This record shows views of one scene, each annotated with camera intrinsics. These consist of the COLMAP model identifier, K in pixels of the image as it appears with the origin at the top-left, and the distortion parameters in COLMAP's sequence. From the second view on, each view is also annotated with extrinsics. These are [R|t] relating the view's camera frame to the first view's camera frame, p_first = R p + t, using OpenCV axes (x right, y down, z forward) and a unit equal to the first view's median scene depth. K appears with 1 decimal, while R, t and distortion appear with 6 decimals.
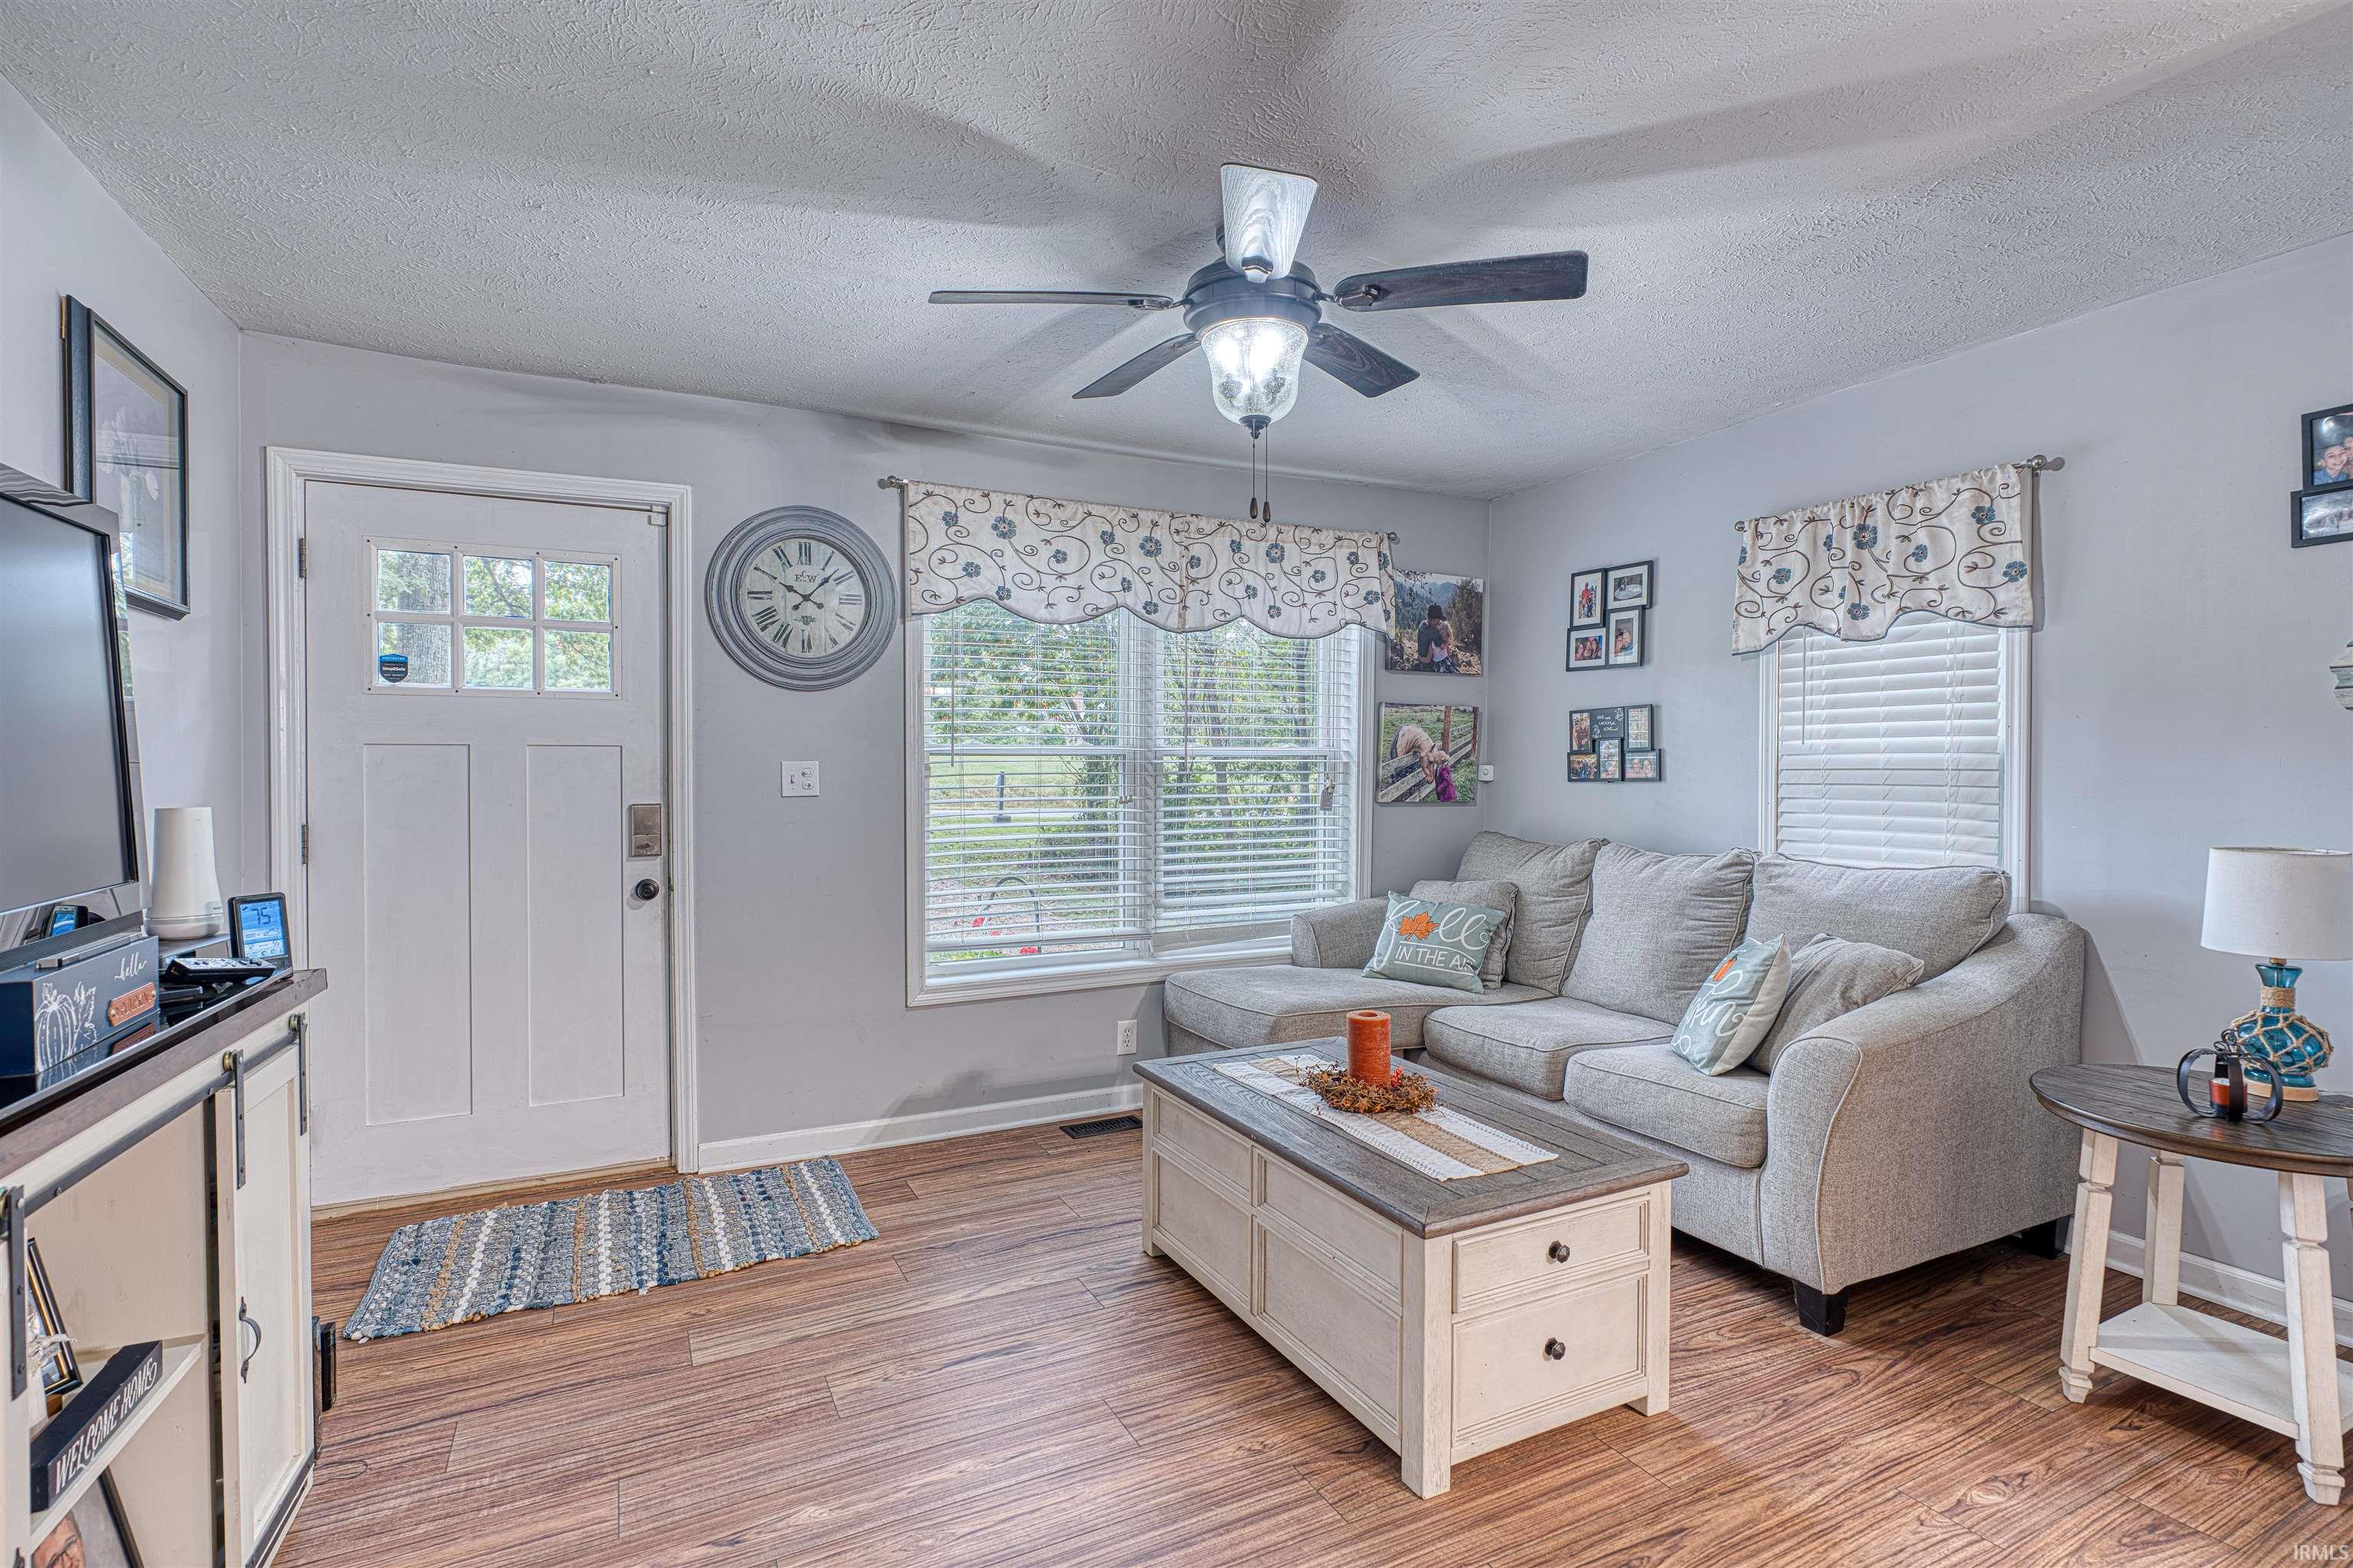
lens RADIAL K [[1122.1, 0, 1176.5], [0, 1122.1, 784.0], [0, 0, 1]] dist [-0.000464, -0.000435]
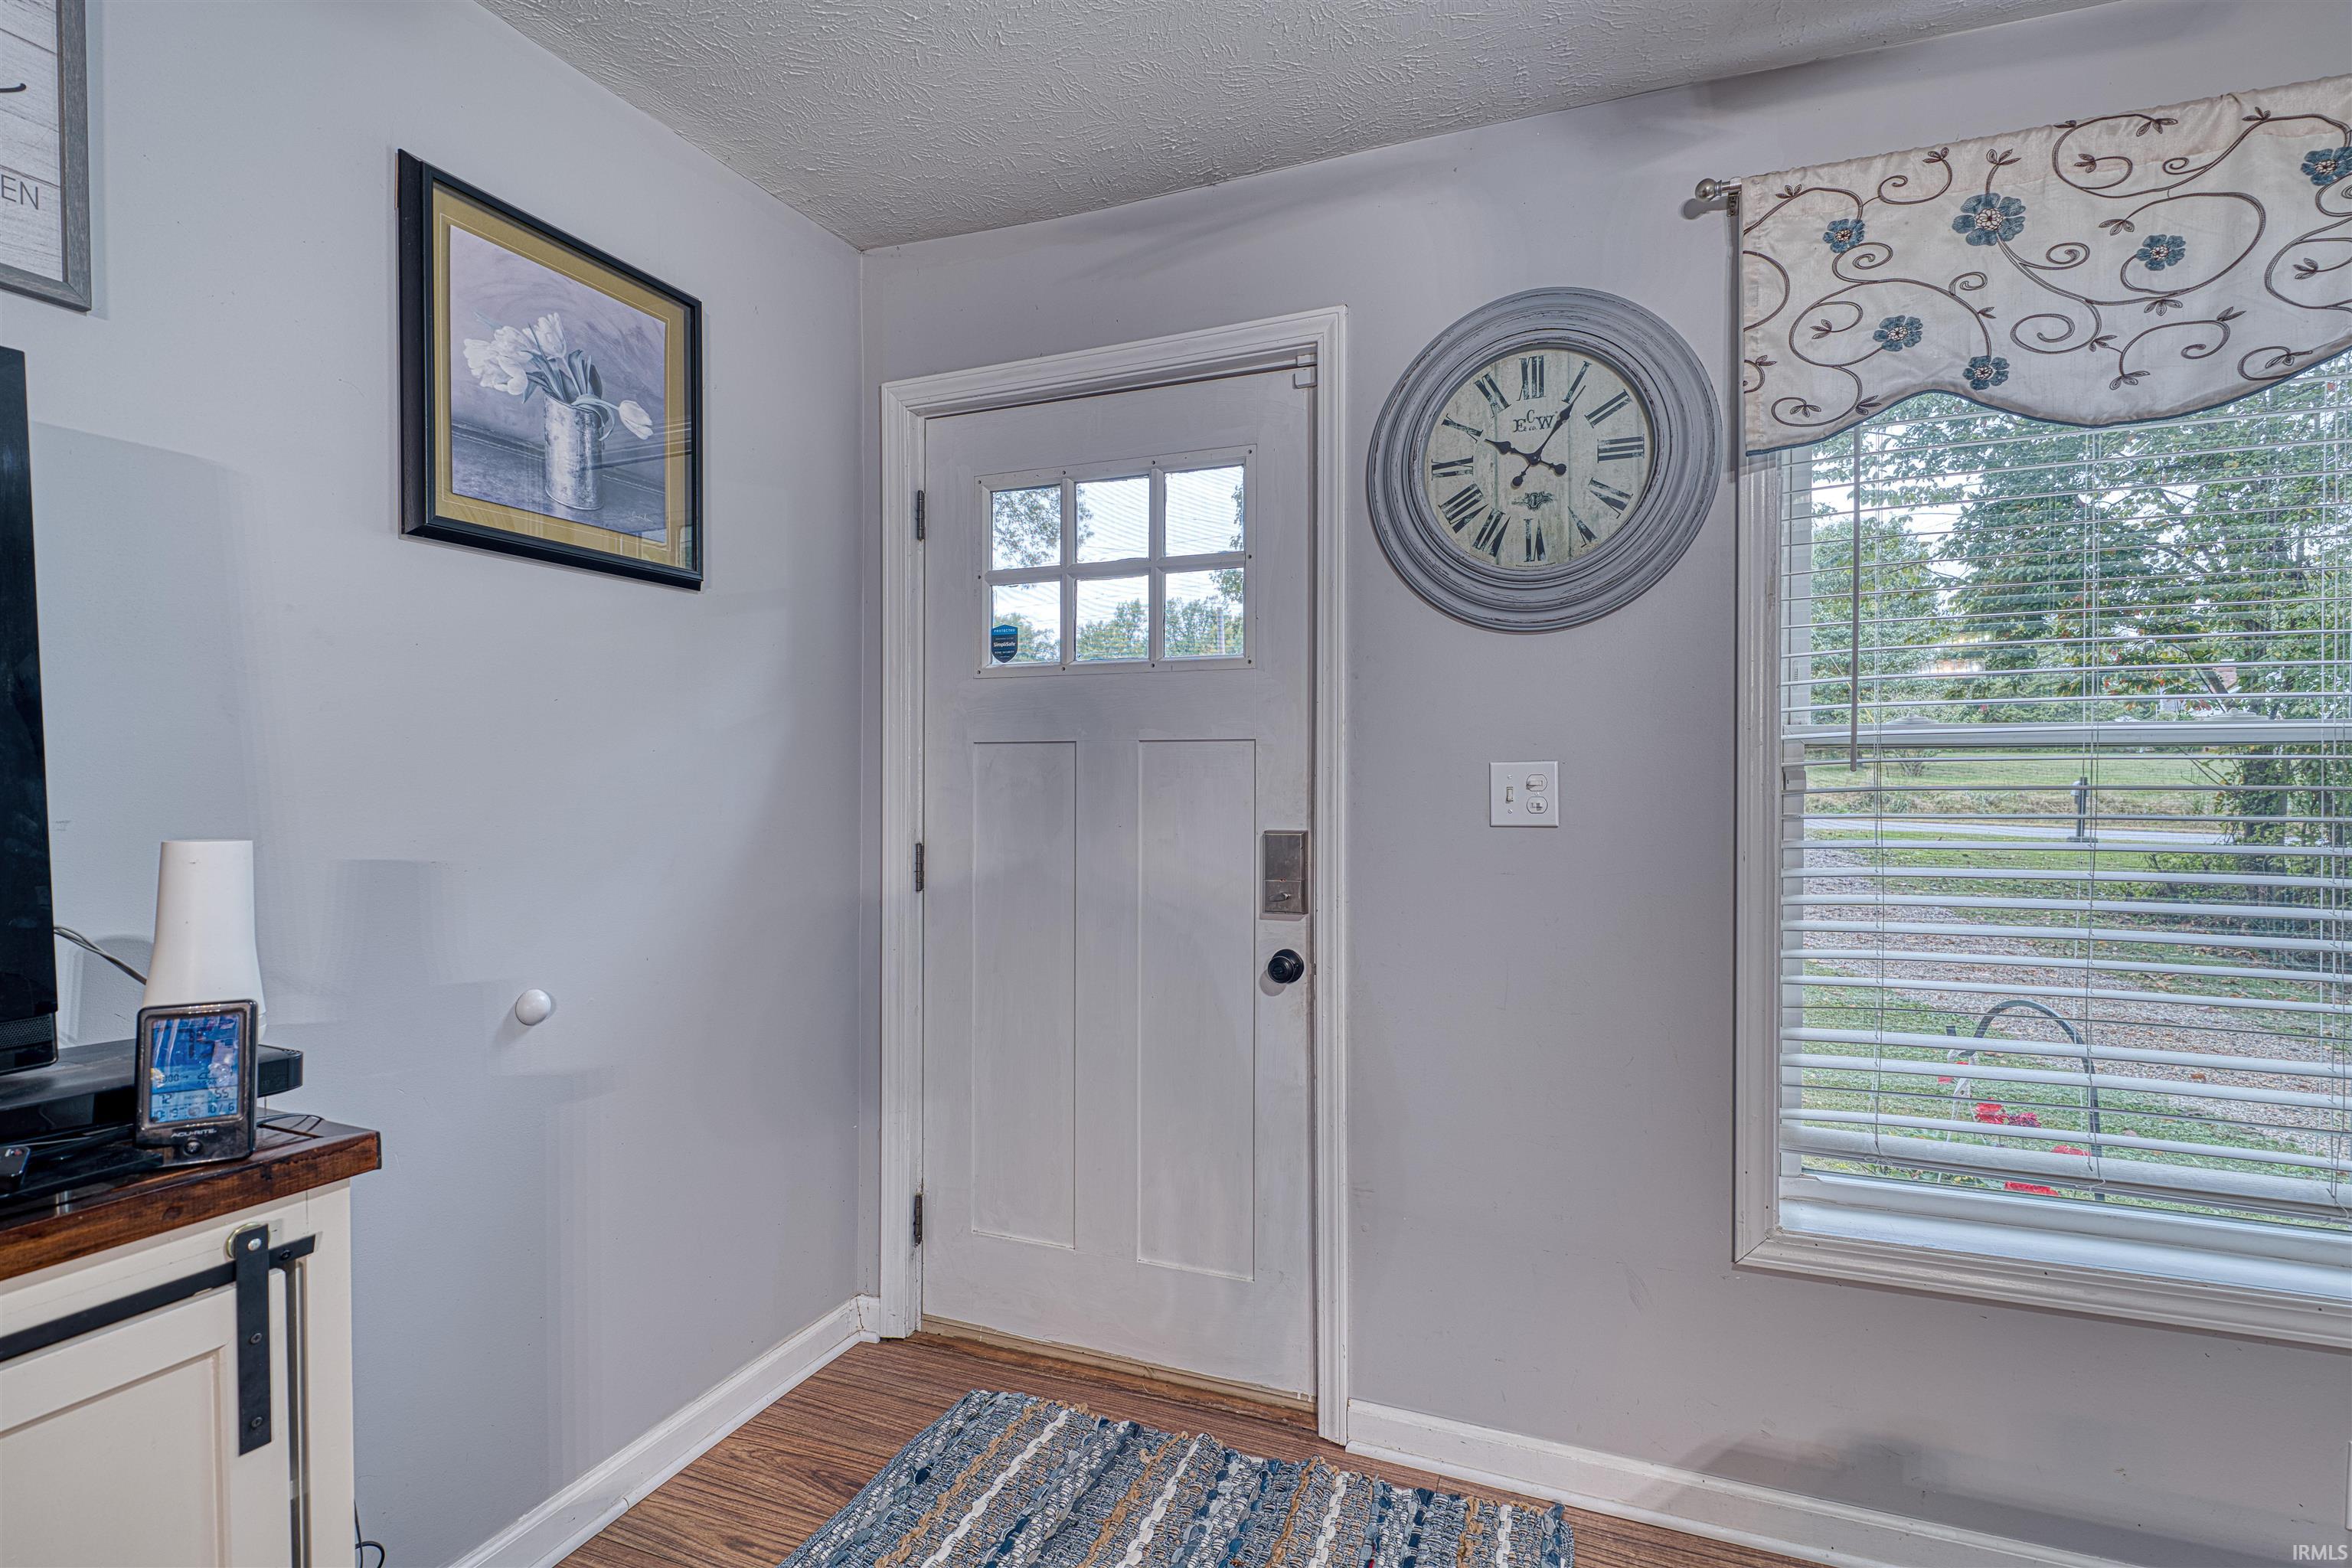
lens RADIAL K [[1121.6, 0, 1176.0], [0, 1121.6, 784.0], [0, 0, 1]] dist [-0.000464, -0.000435]
pose [[0.667166, 0.008353, -0.744862, -0.040589], [-0.011045, 0.999938, 0.001320, -0.008354], [0.744827, 0.007346, 0.667217, 0.497988]]
